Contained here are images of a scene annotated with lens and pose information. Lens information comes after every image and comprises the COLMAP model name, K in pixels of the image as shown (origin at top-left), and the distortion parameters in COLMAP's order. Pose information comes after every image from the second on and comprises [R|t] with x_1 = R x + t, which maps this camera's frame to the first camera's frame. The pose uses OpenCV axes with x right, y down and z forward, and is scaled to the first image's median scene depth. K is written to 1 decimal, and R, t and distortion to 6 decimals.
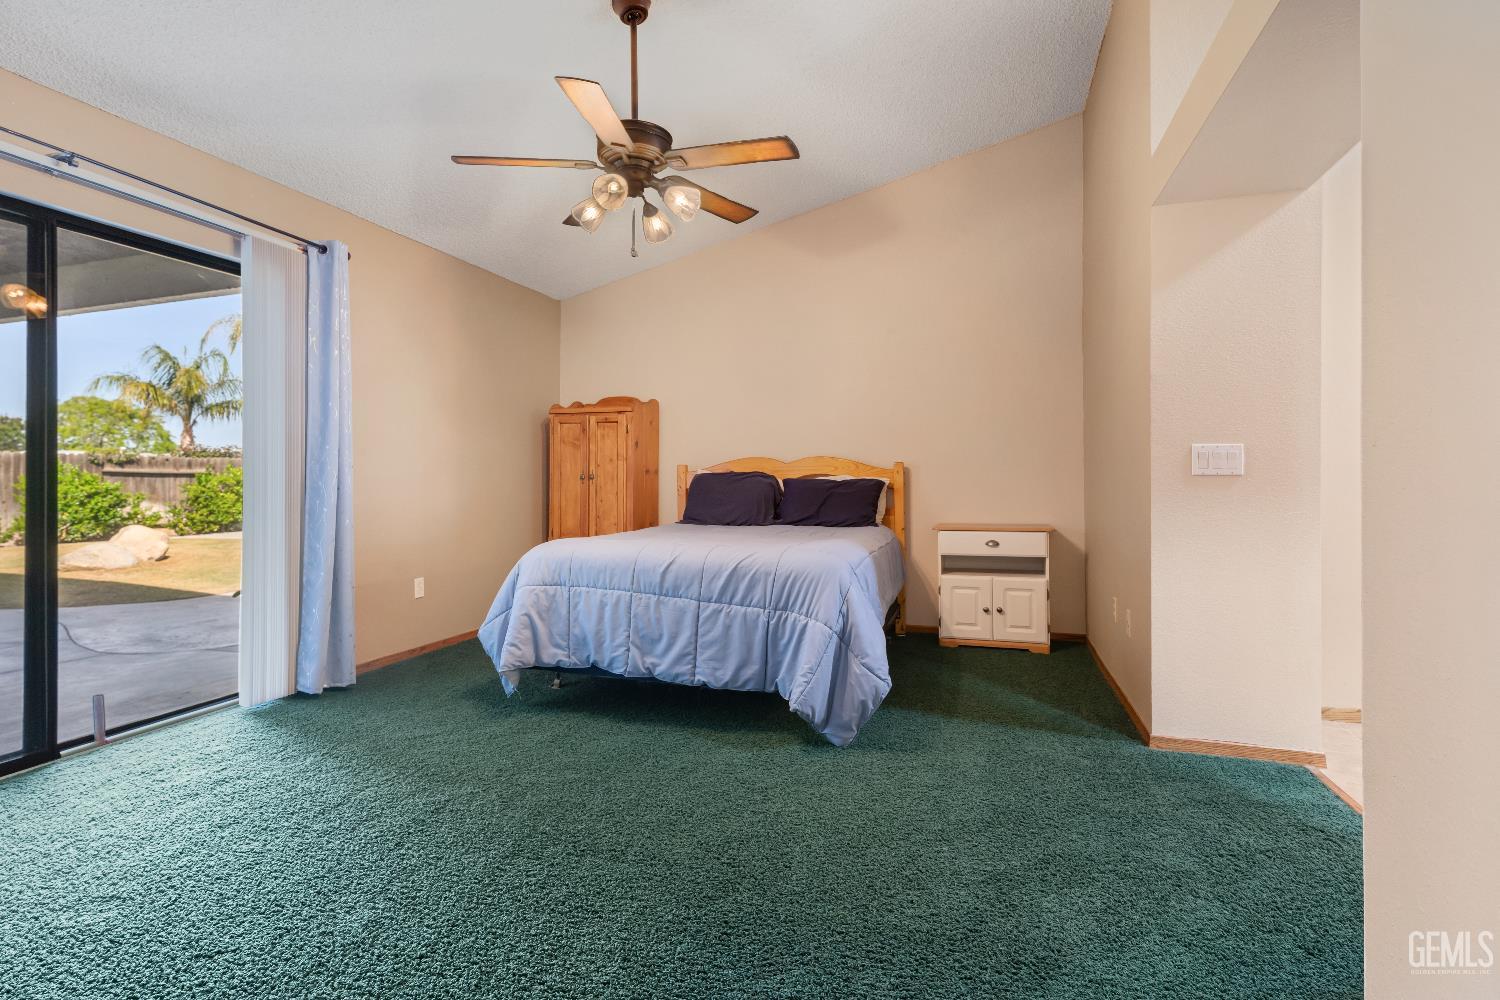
lens RADIAL K [[736.4, 0, 748.6], [0, 736.4, 484.4], [0, 0, 1]] dist [0.003163, -0.000968]
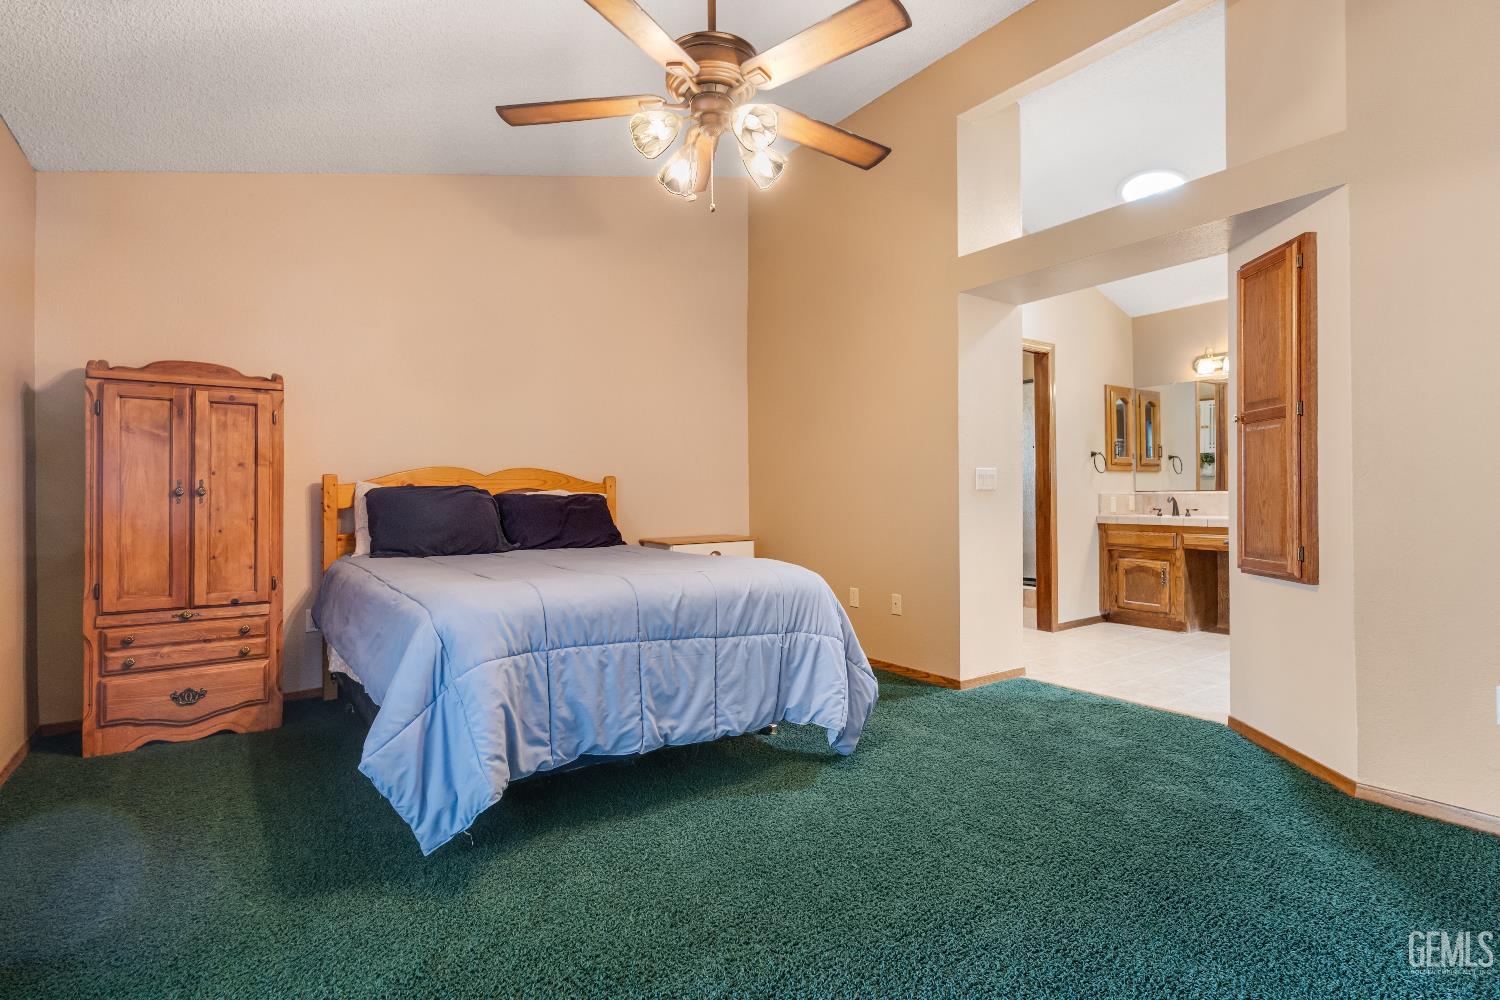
lens RADIAL K [[736.4, 0, 751.7], [0, 736.4, 496.2], [0, 0, 1]] dist [0.003163, -0.000968]
pose [[0.592112, -0.004338, 0.805844, -0.711105], [0.009632, 0.999952, -0.001694, -0.001788], [-0.805798, 0.008765, 0.592126, 0.459710]]
